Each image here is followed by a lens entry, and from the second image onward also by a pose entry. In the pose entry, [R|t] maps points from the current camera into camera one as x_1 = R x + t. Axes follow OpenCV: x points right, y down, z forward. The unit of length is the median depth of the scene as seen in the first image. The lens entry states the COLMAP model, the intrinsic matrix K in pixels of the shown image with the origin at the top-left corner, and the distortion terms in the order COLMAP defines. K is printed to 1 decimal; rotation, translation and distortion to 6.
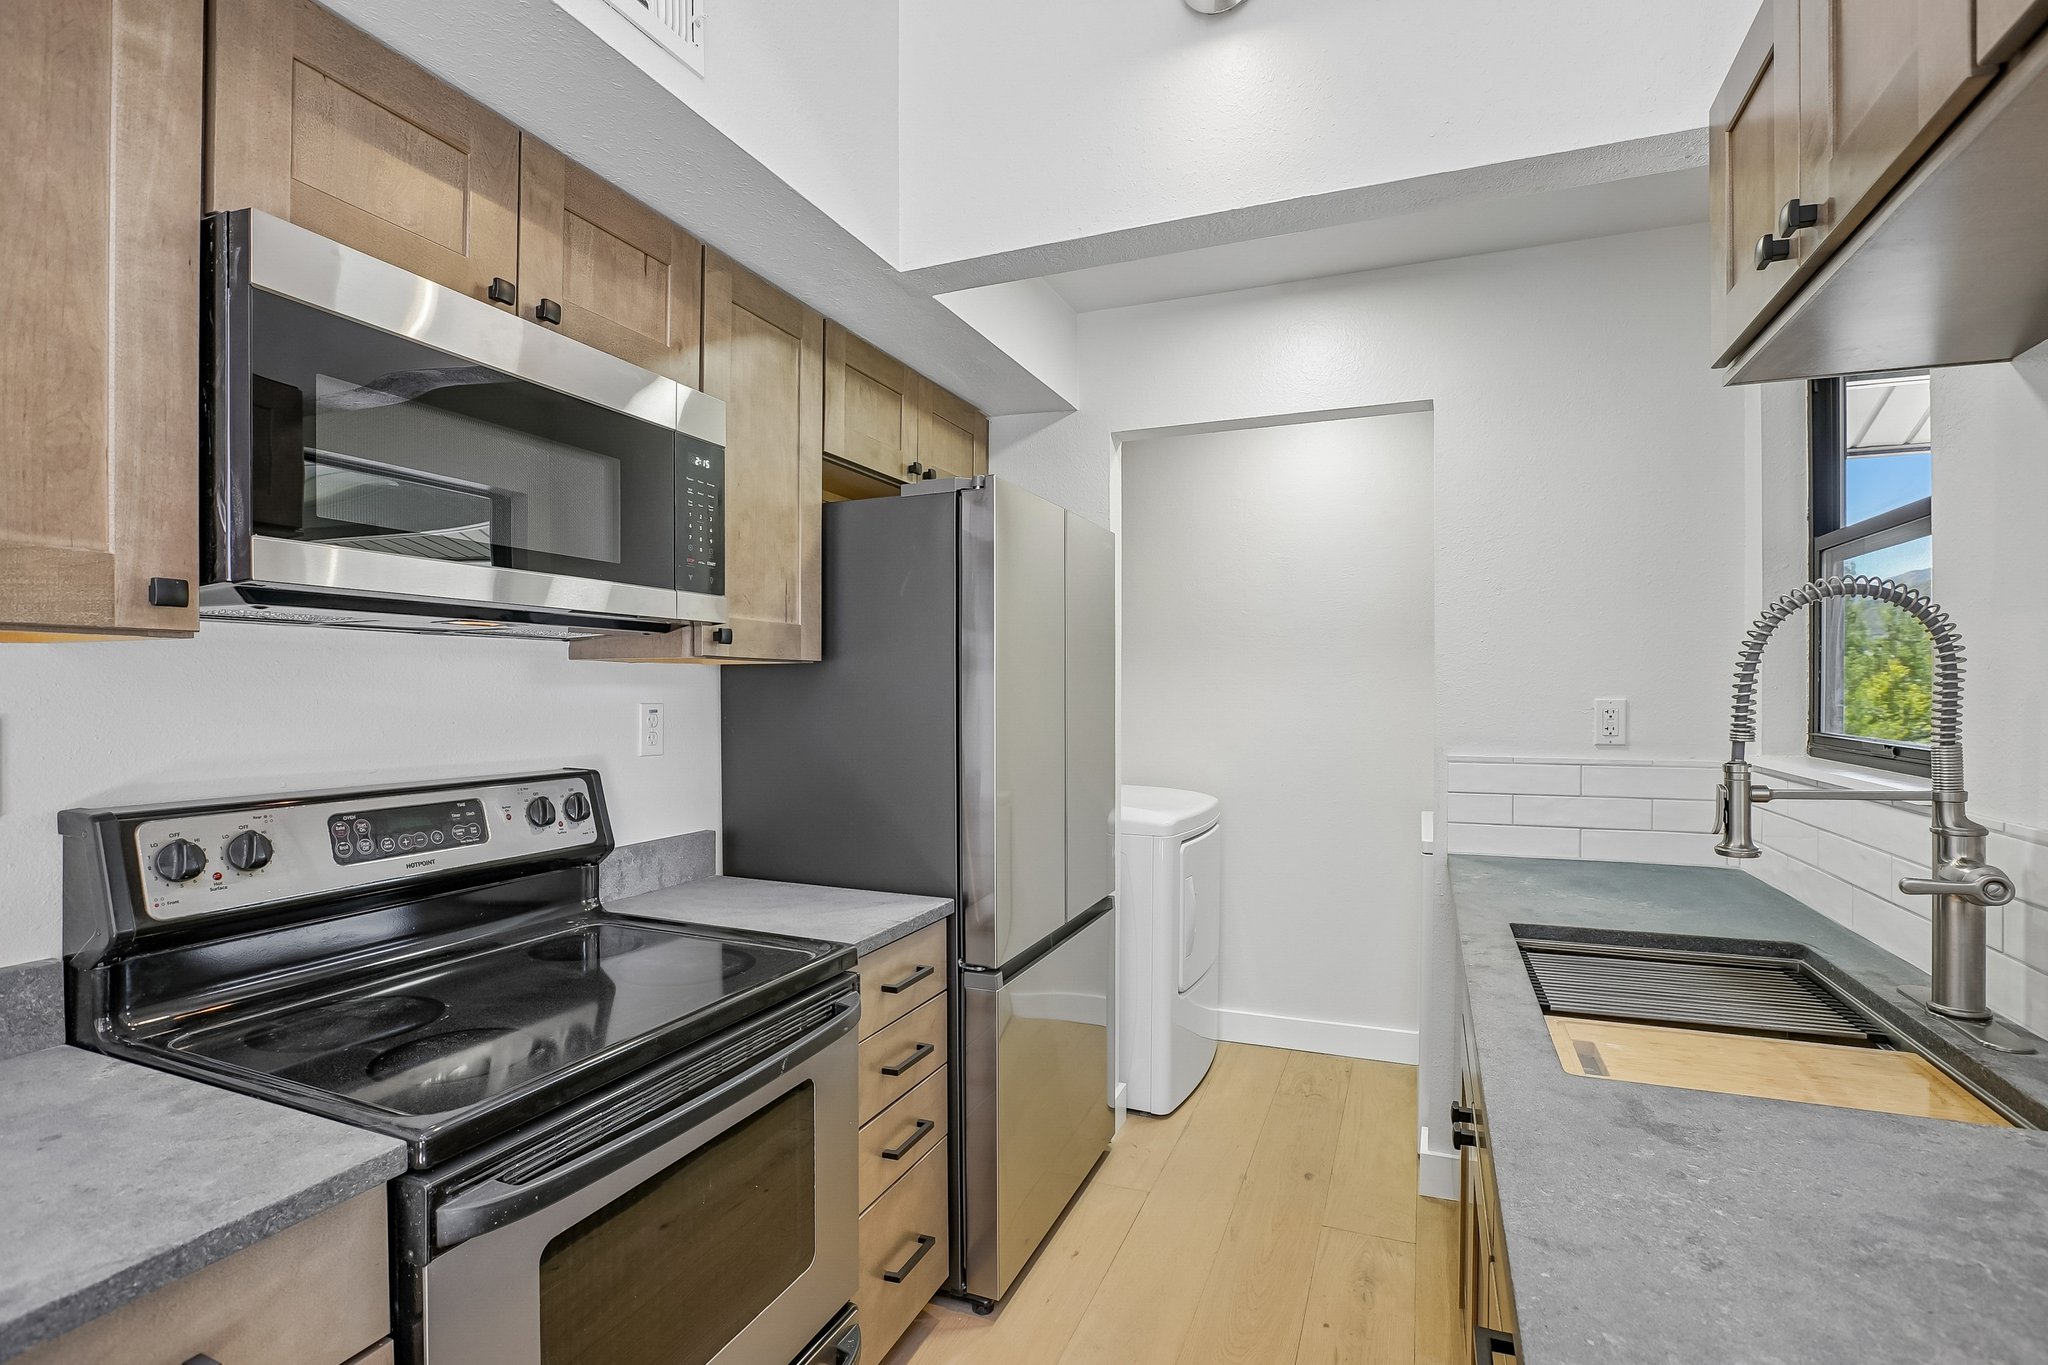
lens RADIAL K [[933.5, 0, 1030.8], [0, 933.5, 699.4], [0, 0, 1]] dist [-0.023994, 0.002196]
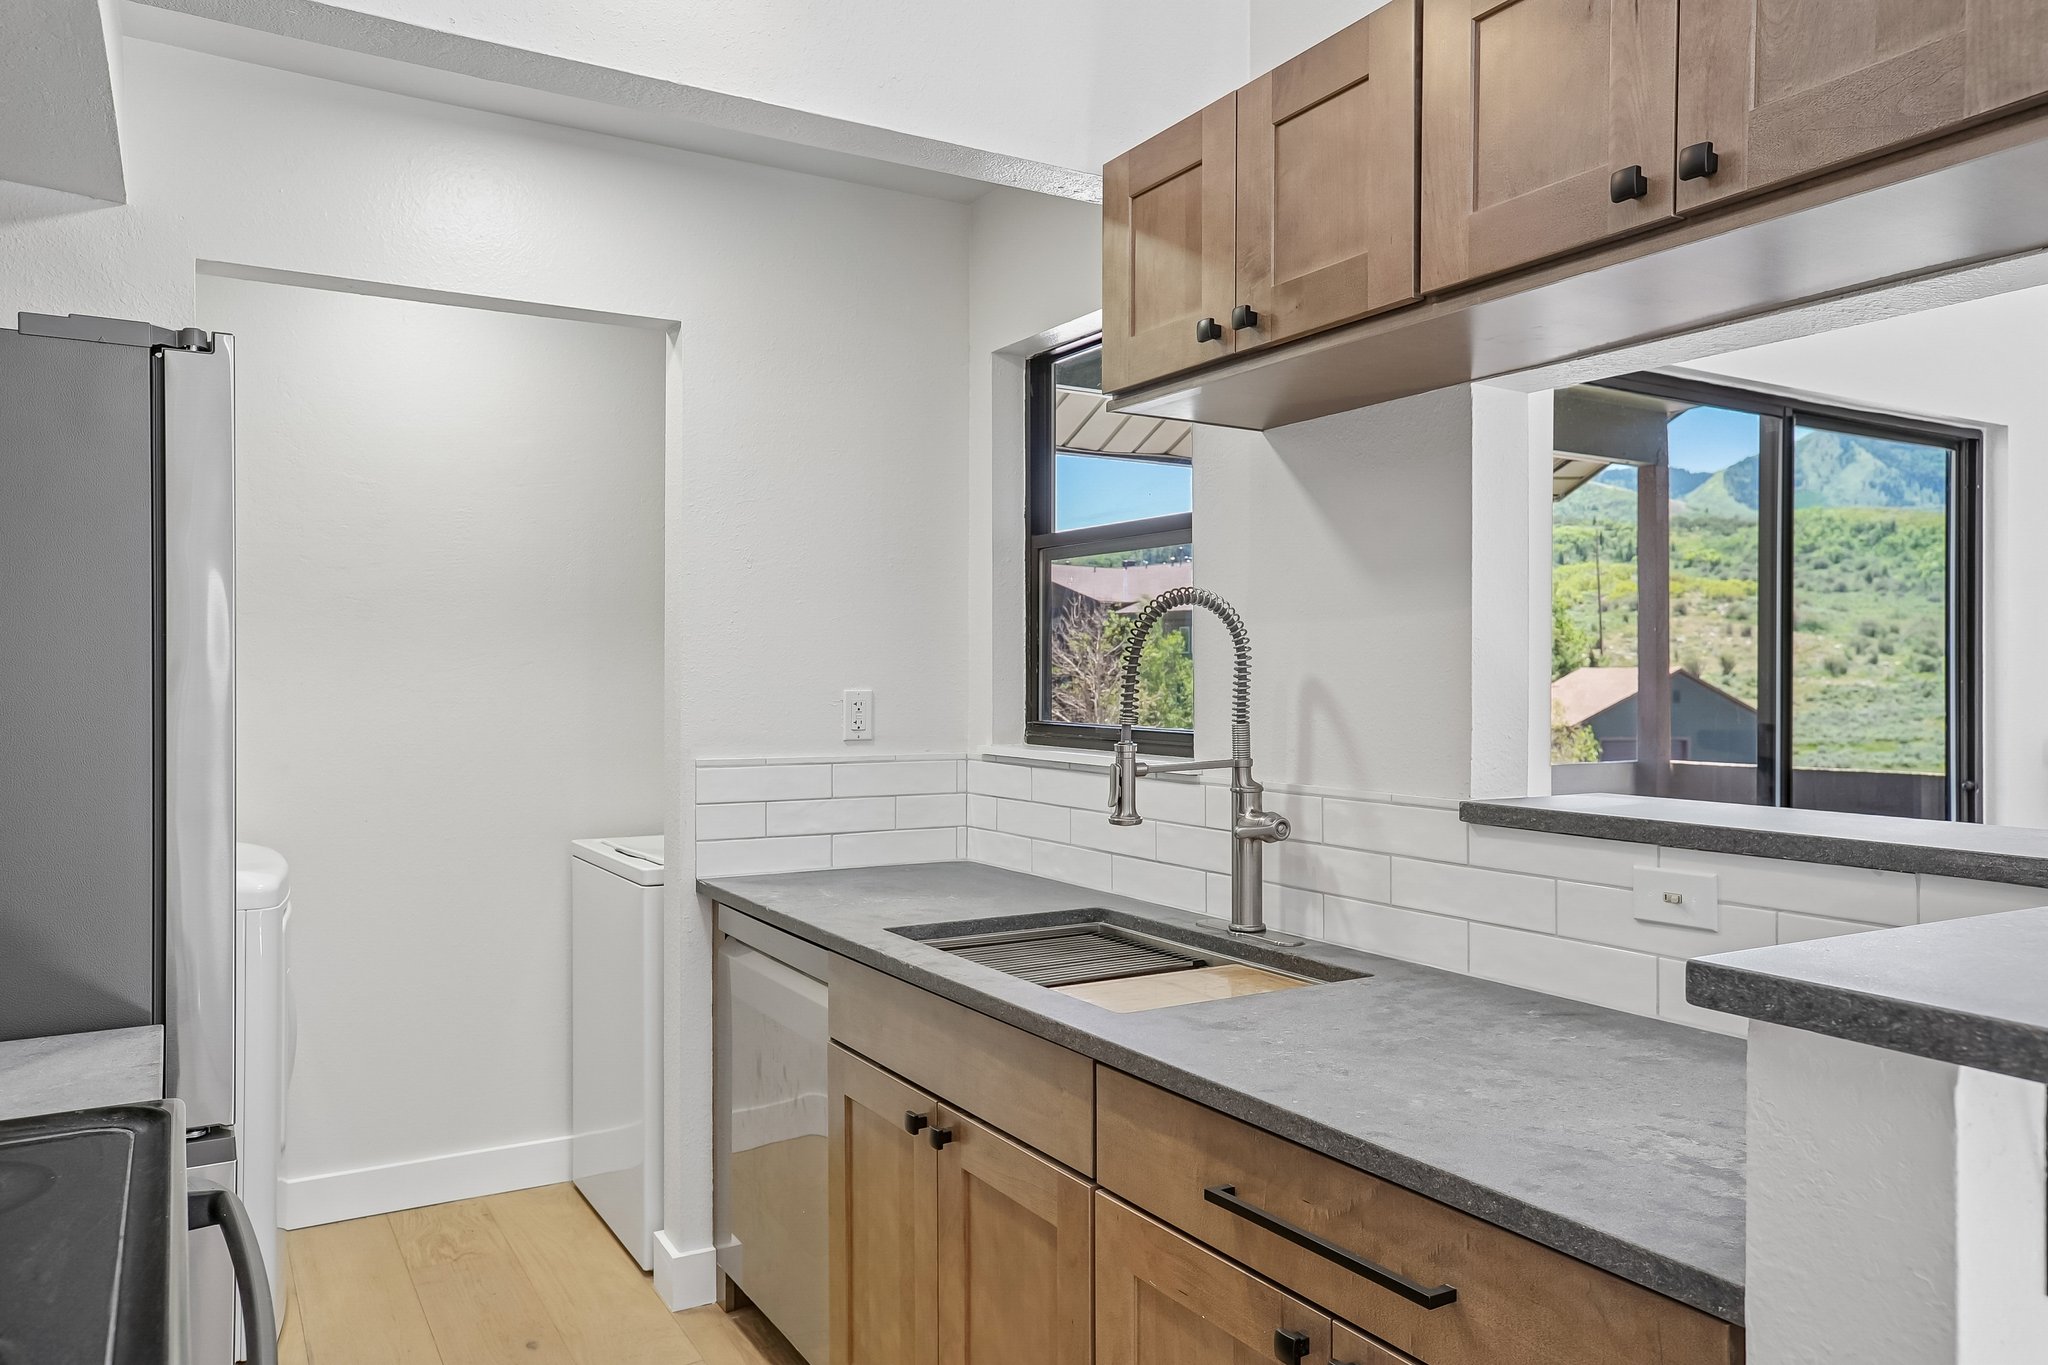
lens RADIAL K [[1448.8, 0, 989.4], [0, 1448.8, 700.3], [0, 0, 1]] dist [0.028042, -0.002978]
pose [[0.627968, -0.008032, 0.778197, -0.767194], [0.005270, 0.999968, 0.006068, 0.002527], [-0.778221, 0.000290, 0.627990, -0.011300]]
